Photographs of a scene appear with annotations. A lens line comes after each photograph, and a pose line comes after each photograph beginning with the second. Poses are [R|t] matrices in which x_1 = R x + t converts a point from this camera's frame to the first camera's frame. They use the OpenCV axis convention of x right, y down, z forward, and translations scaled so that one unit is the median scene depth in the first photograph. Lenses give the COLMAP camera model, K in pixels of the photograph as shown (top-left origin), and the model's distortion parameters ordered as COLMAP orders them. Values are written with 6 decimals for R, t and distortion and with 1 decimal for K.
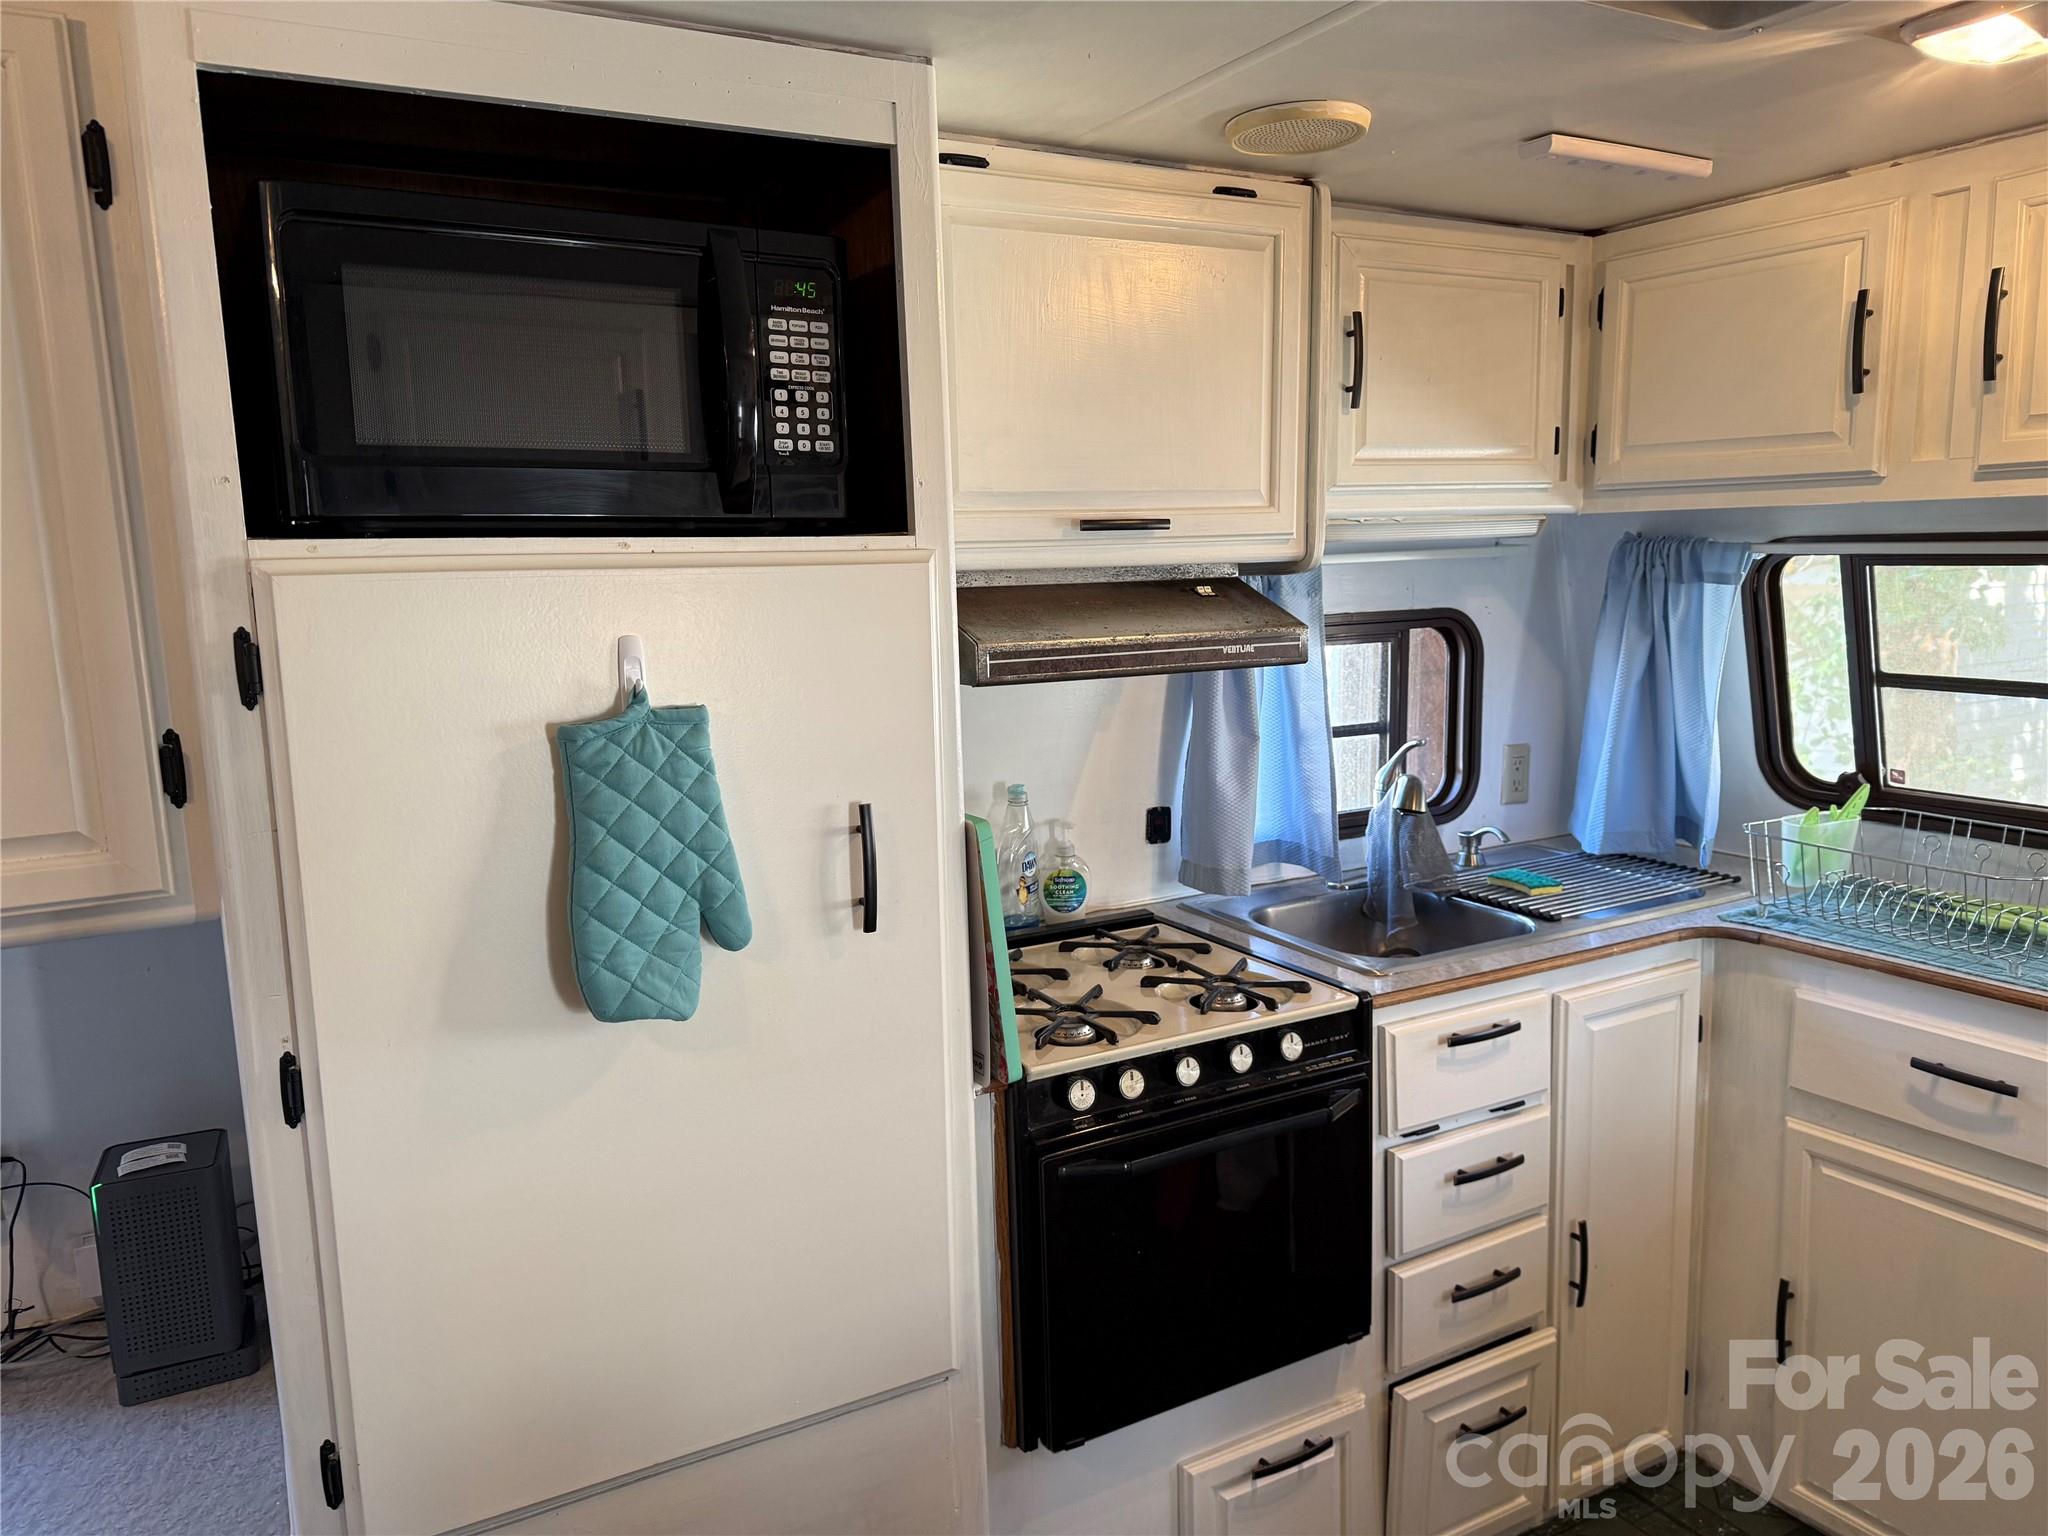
lens RADIAL K [[1432.3, 0, 1016.8], [0, 1432.3, 779.9], [0, 0, 1]] dist [0.051972, -0.060788]
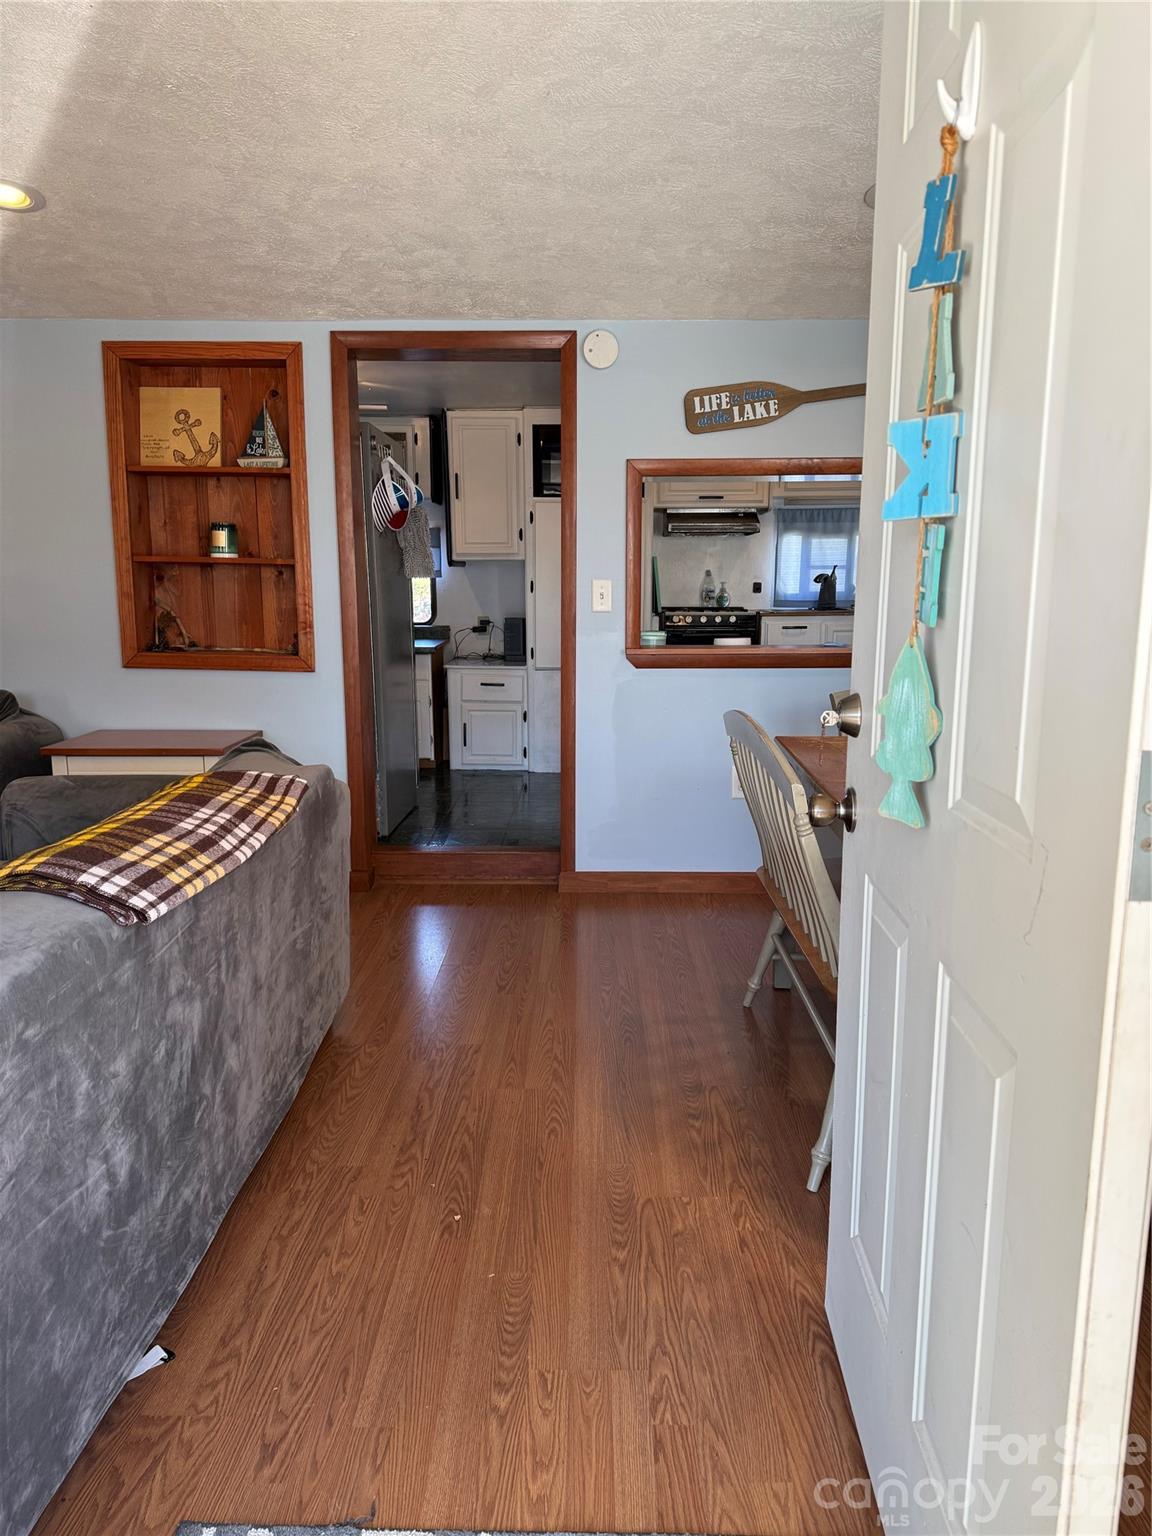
lens RADIAL K [[1074.2, 0, 584.2], [0, 1074.2, 767.0], [0, 0, 1]] dist [0.051972, -0.060788]
pose [[0.865331, 0.106656, -0.489721, 1.432995], [-0.096000, 0.994275, 0.046912, 0.519752], [0.491921, 0.006419, 0.870616, -2.042139]]
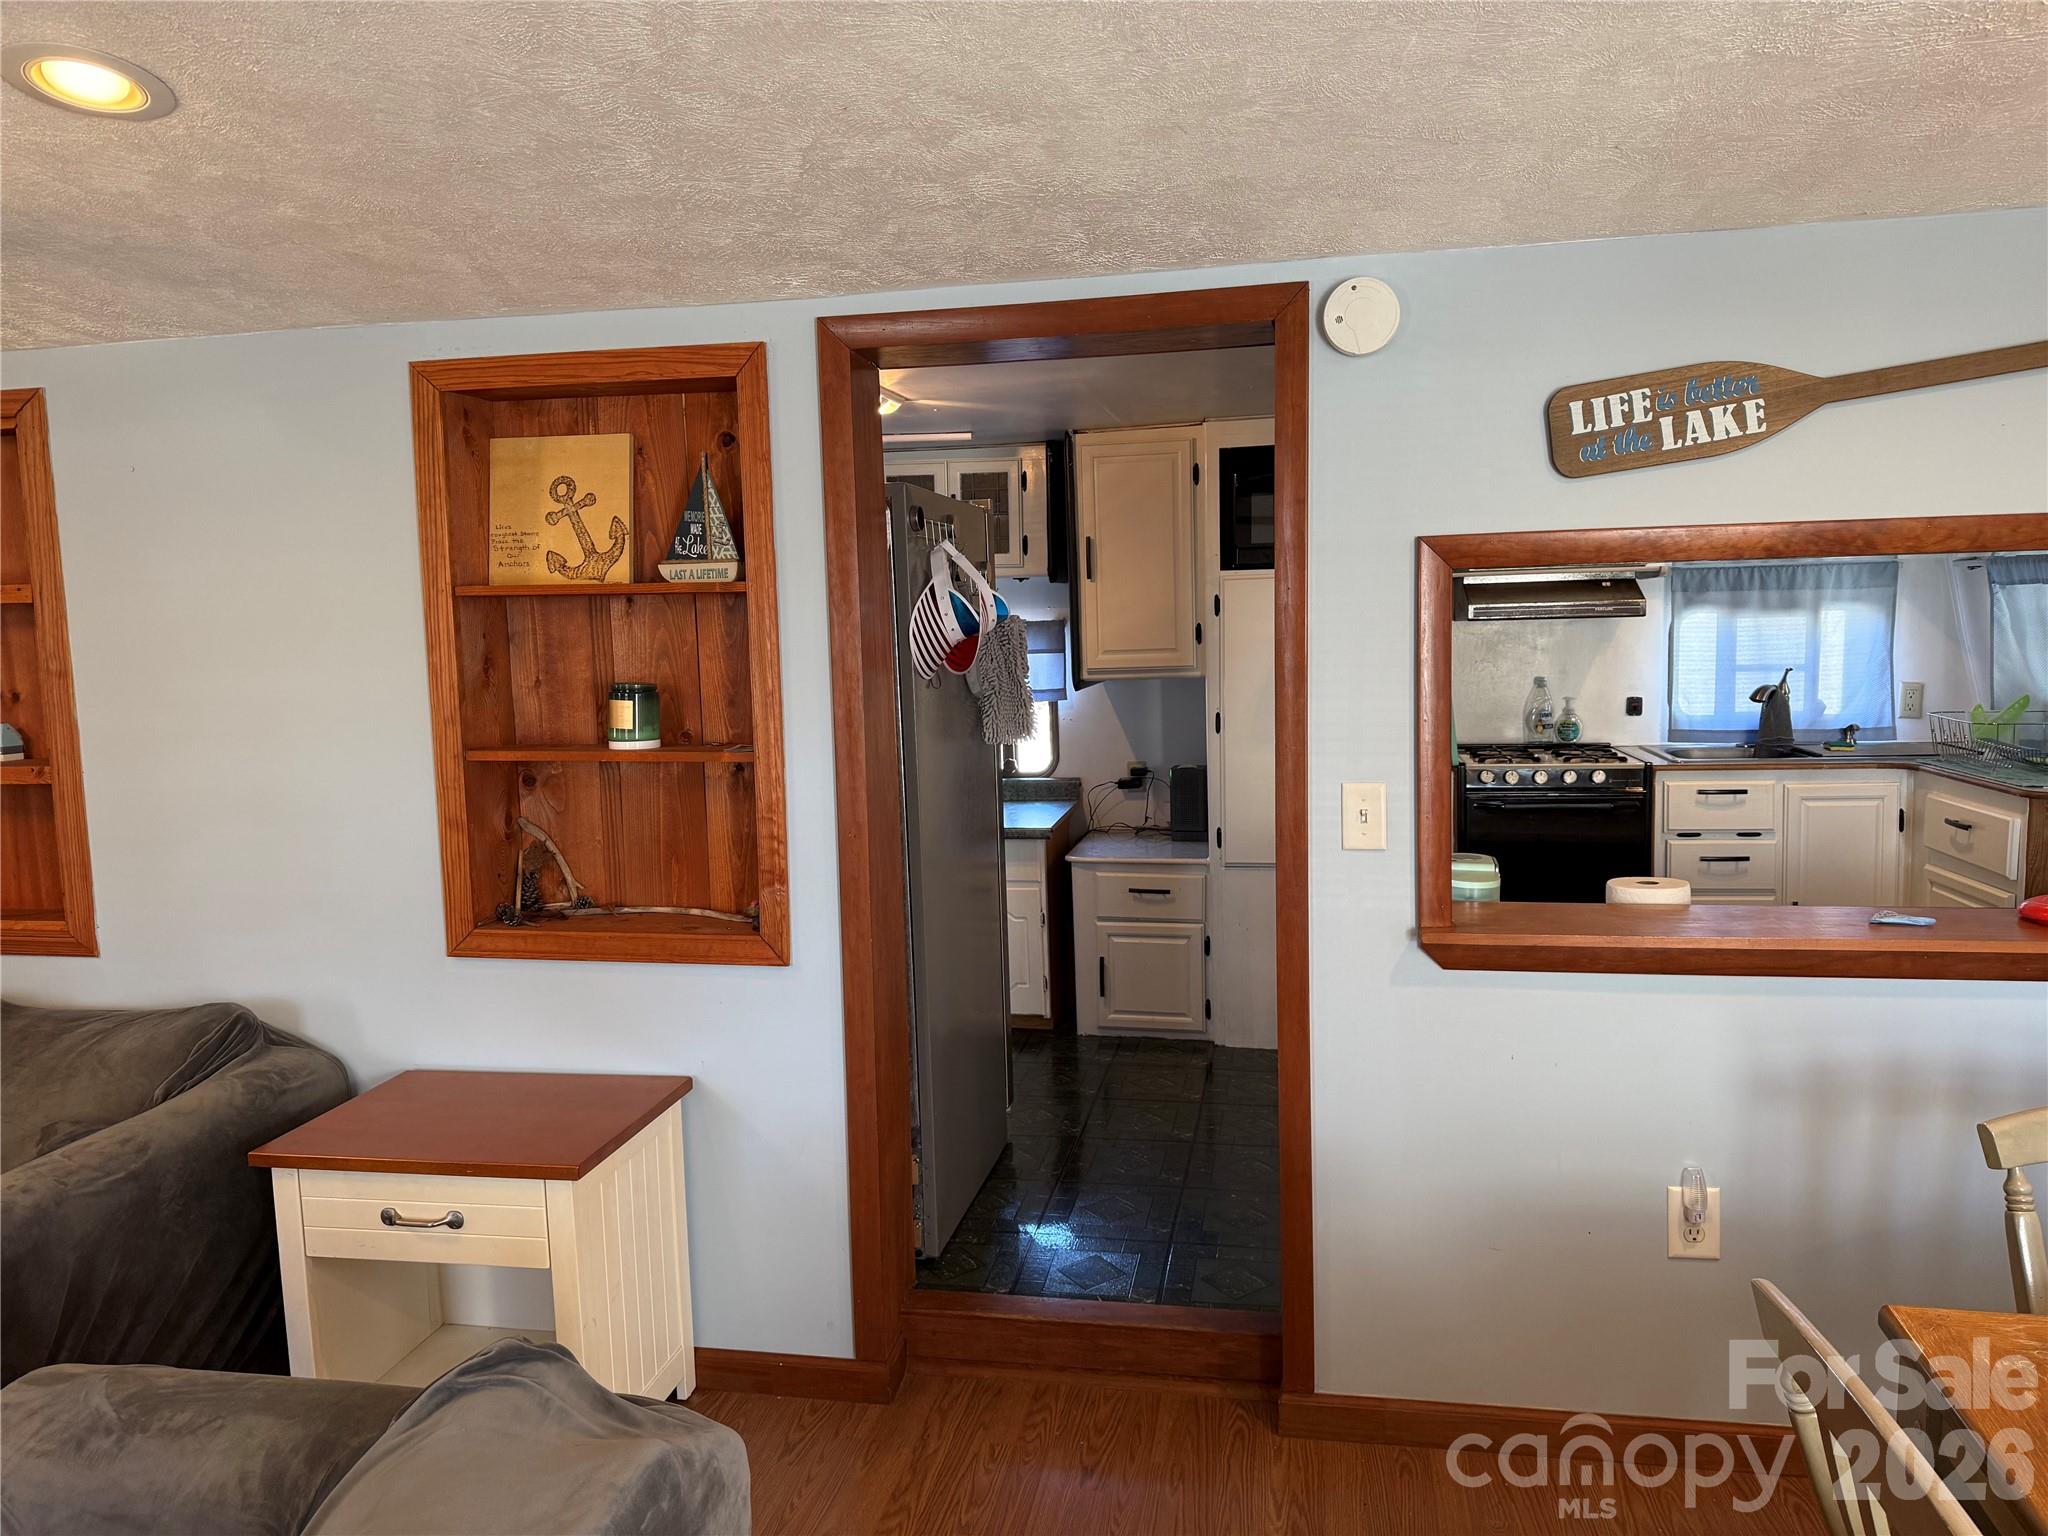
lens RADIAL K [[1432.3, 0, 1028.6], [0, 1432.3, 768.9], [0, 0, 1]] dist [0.051972, -0.060788]
pose [[0.759585, 0.070852, -0.646537, 1.002425], [-0.091121, 0.995838, 0.002077, 0.250751], [0.643993, 0.057335, 0.762880, -1.392896]]
